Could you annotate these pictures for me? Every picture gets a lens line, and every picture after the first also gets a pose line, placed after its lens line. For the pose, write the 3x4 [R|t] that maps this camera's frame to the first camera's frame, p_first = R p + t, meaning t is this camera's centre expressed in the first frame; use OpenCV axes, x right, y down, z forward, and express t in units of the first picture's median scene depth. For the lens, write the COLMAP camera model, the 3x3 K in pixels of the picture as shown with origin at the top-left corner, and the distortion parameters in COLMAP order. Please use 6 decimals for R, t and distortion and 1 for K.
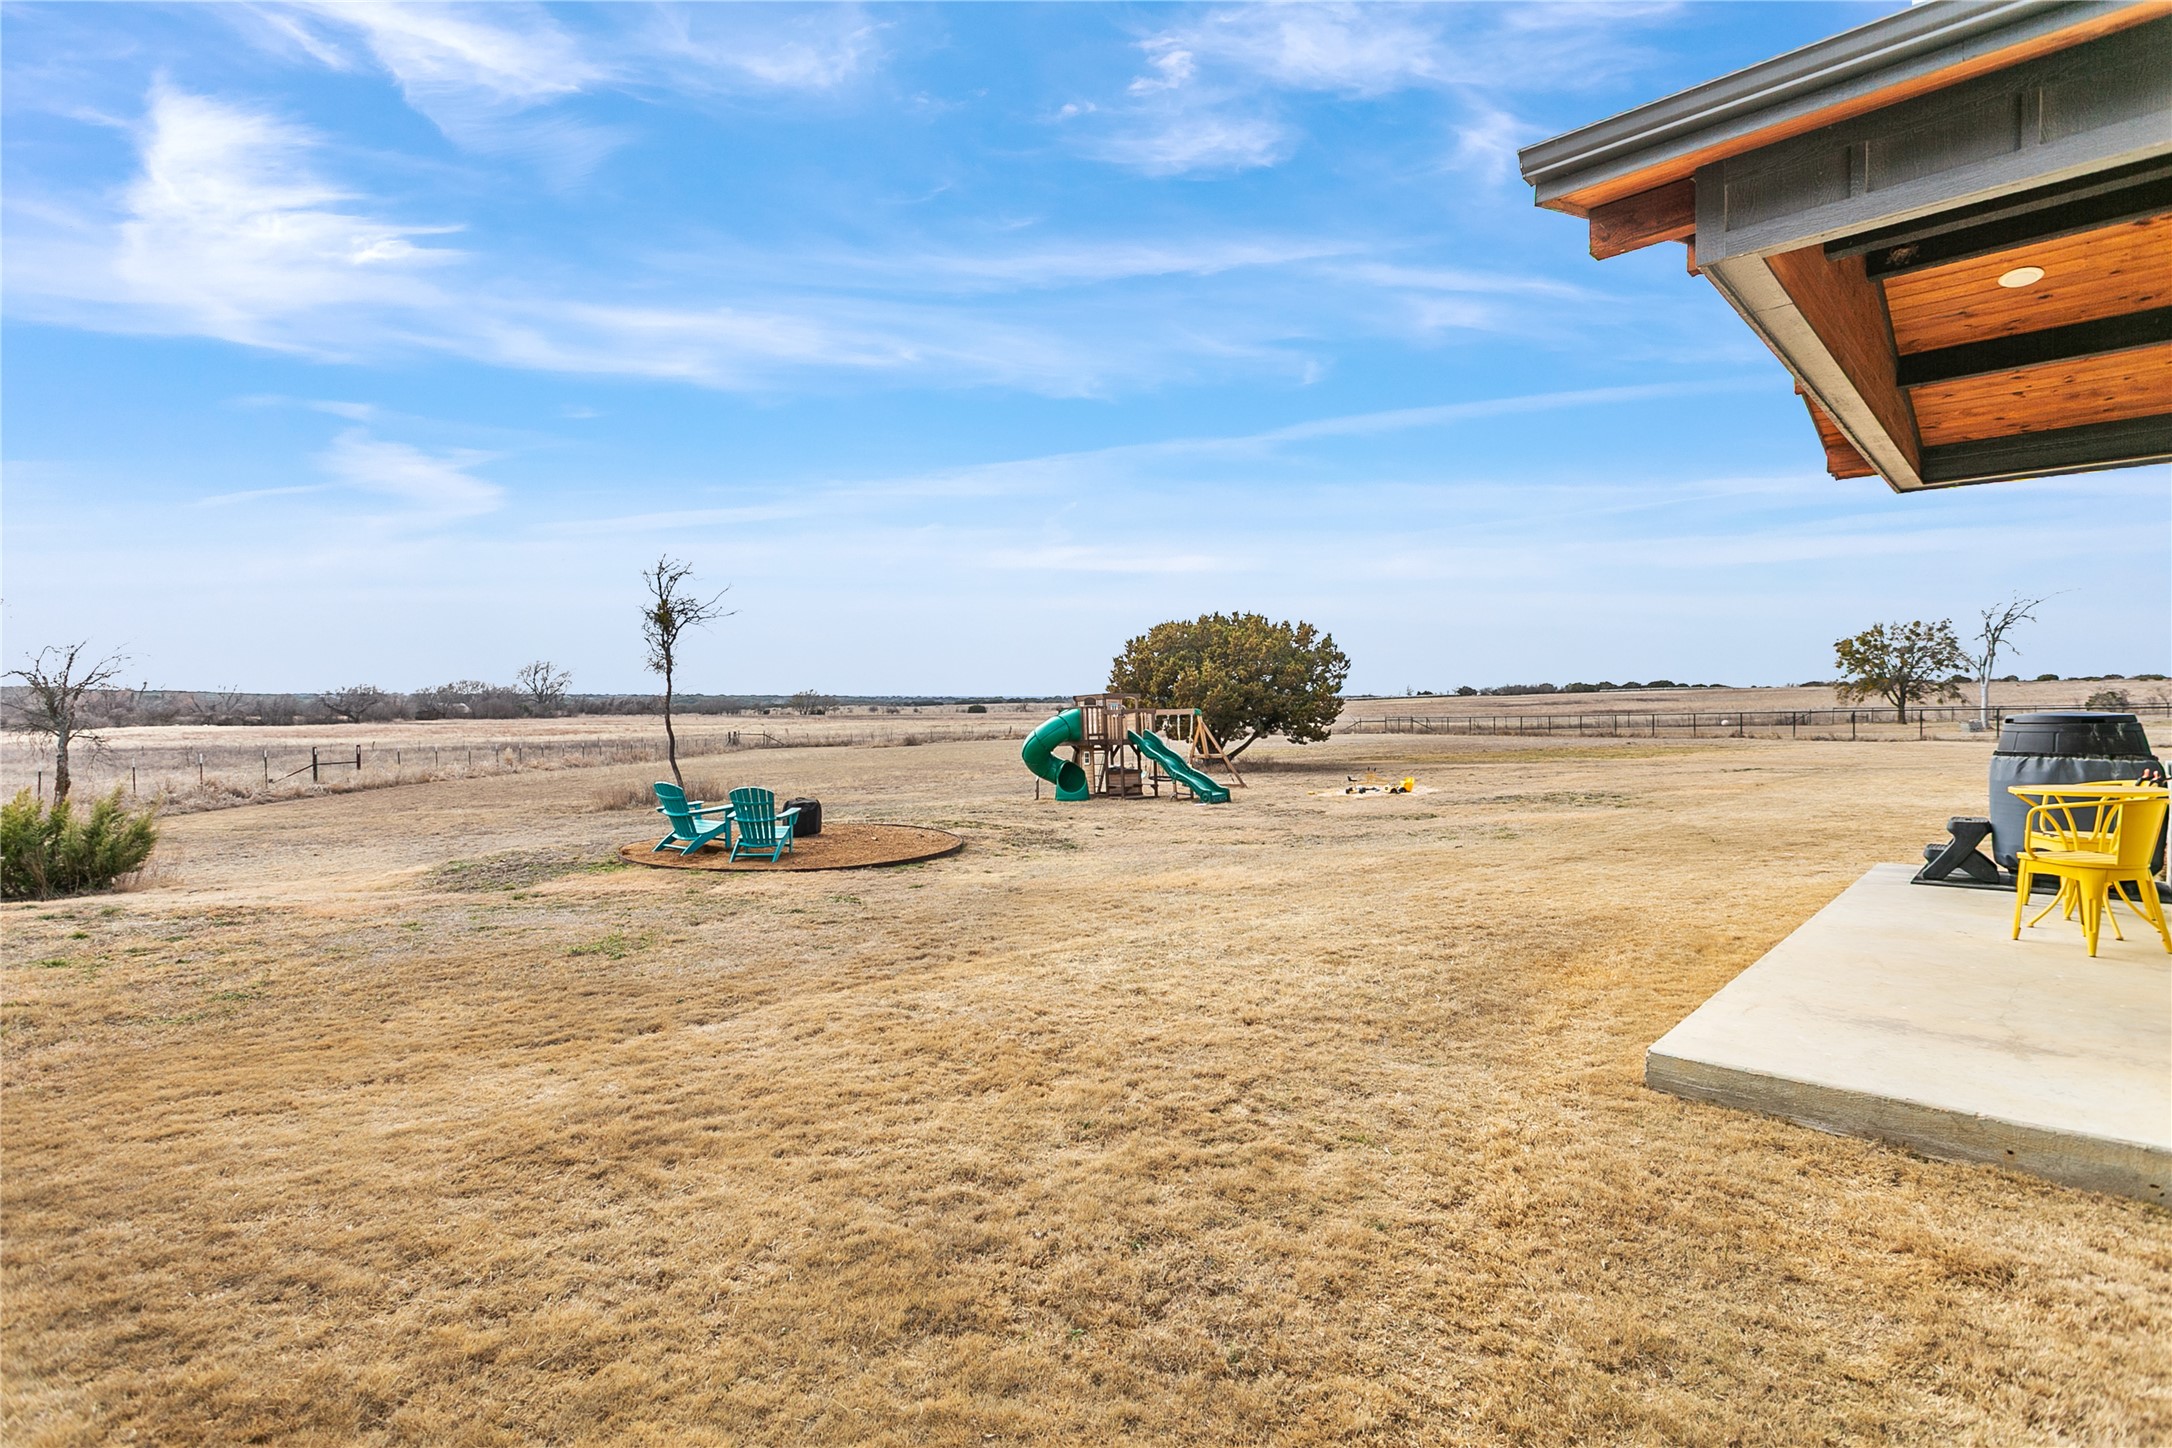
lens RADIAL K [[1035.7, 0, 1075.1], [0, 1035.7, 721.2], [0, 0, 1]] dist [-0.001105, -0.000083]
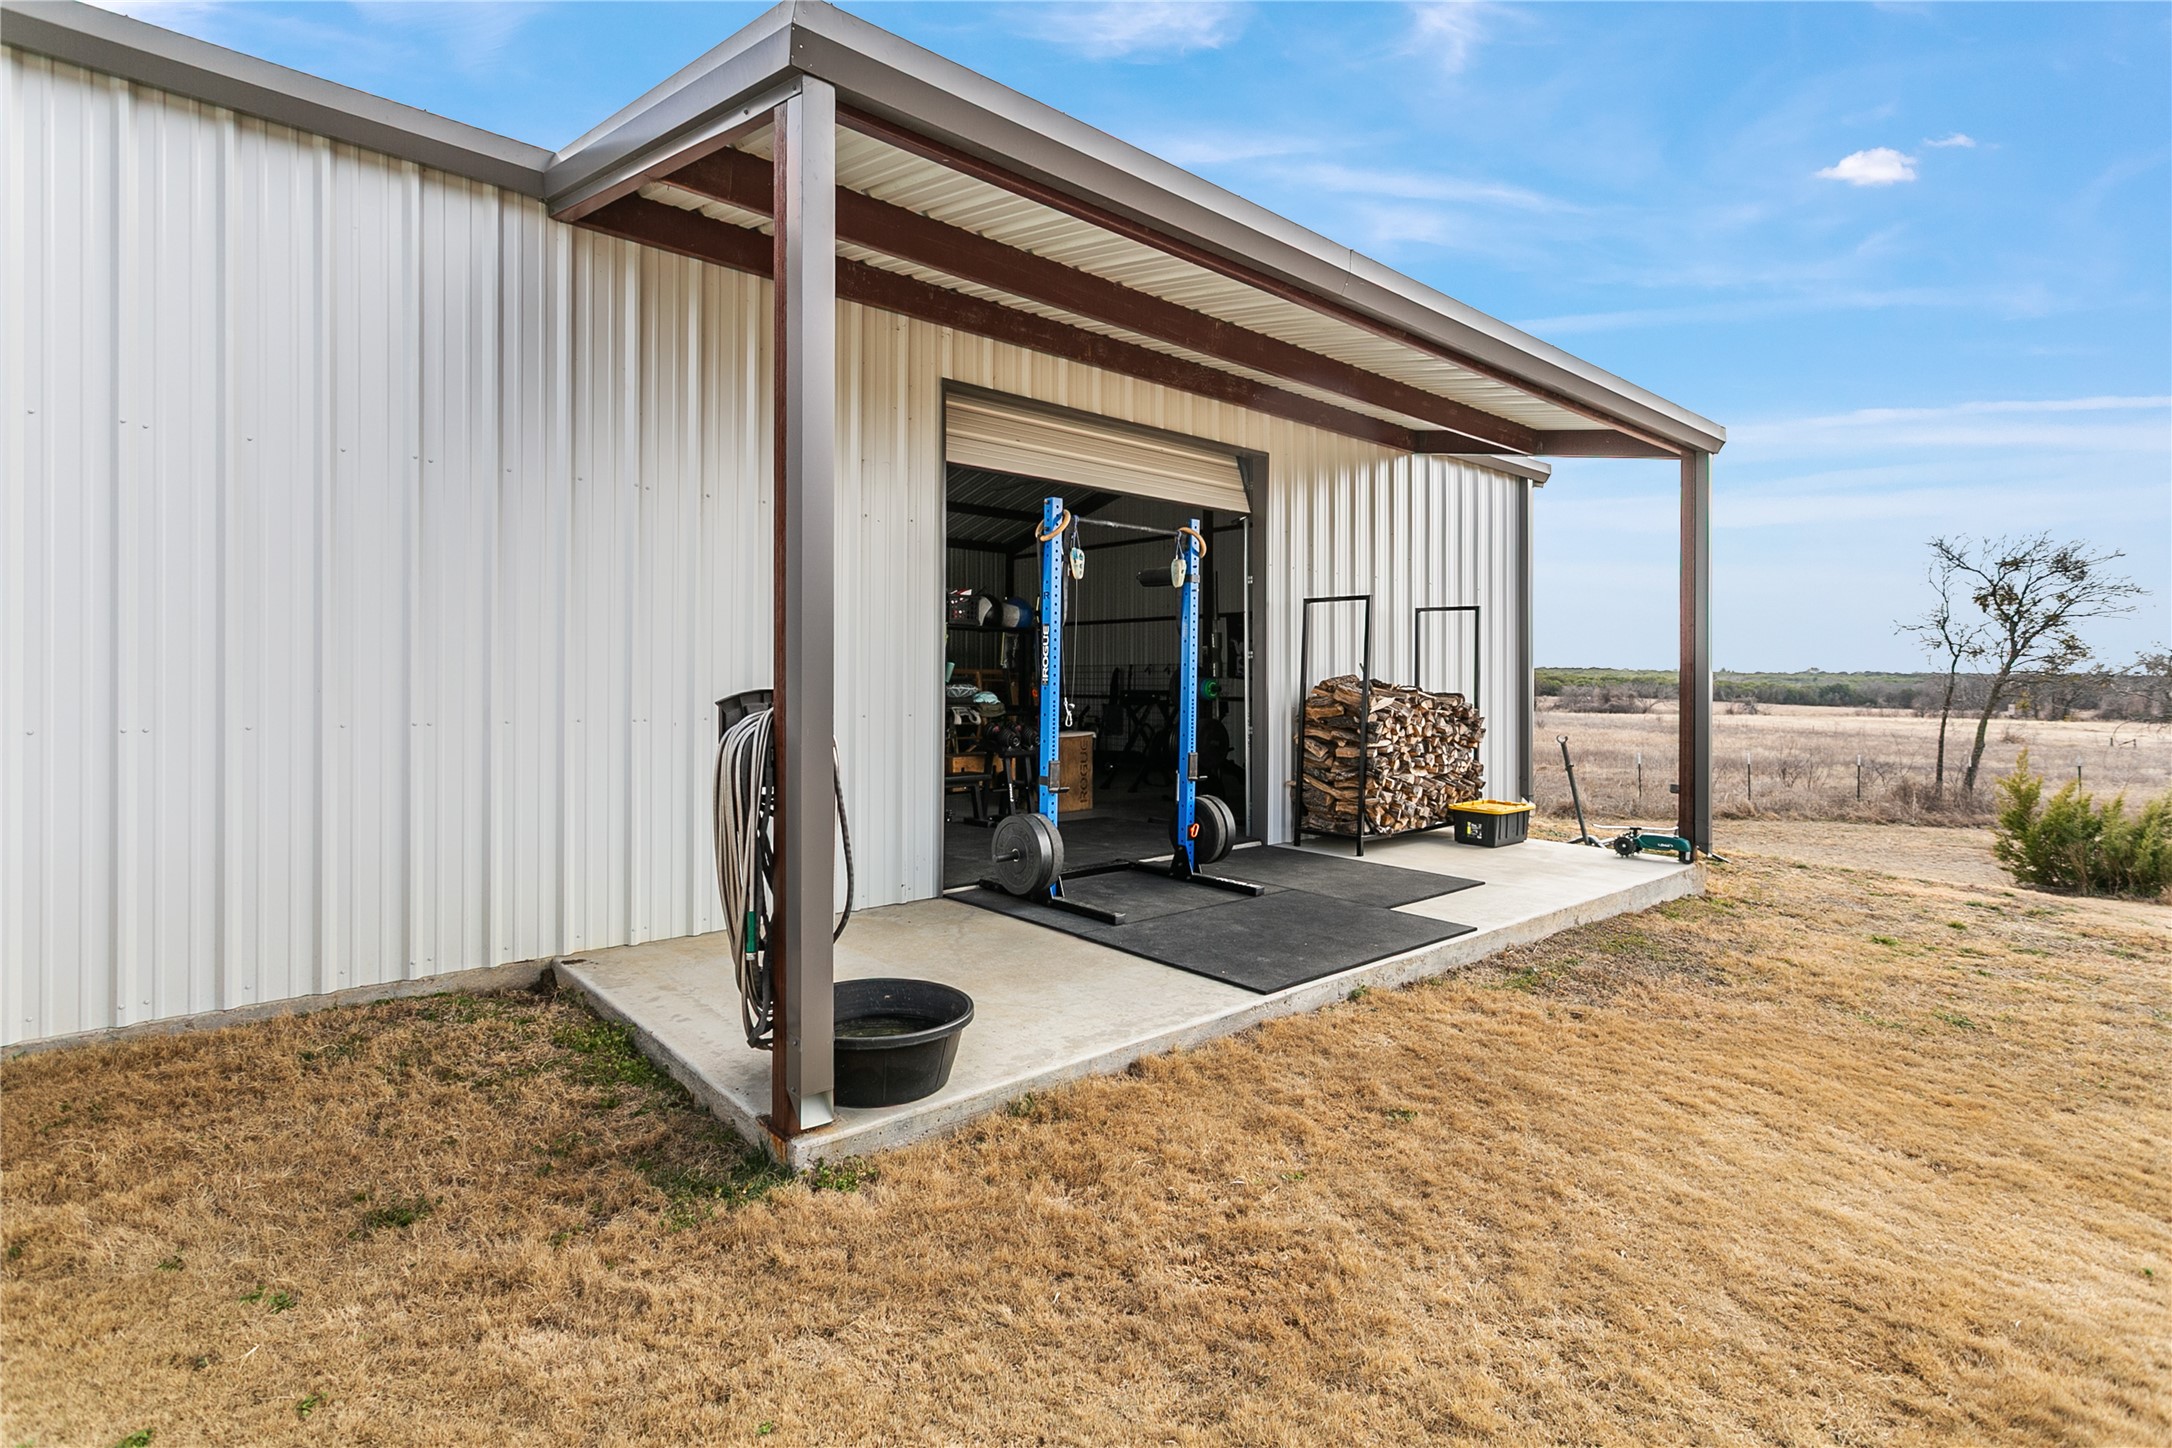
lens RADIAL K [[1035.7, 0, 1089.6], [0, 1035.7, 702.0], [0, 0, 1]] dist [-0.001105, -0.000083]
pose [[-0.089491, 0.012014, -0.995915, 0.208903], [-0.024282, 0.999604, 0.014240, -0.005640], [0.995692, 0.025457, -0.089164, 0.475826]]
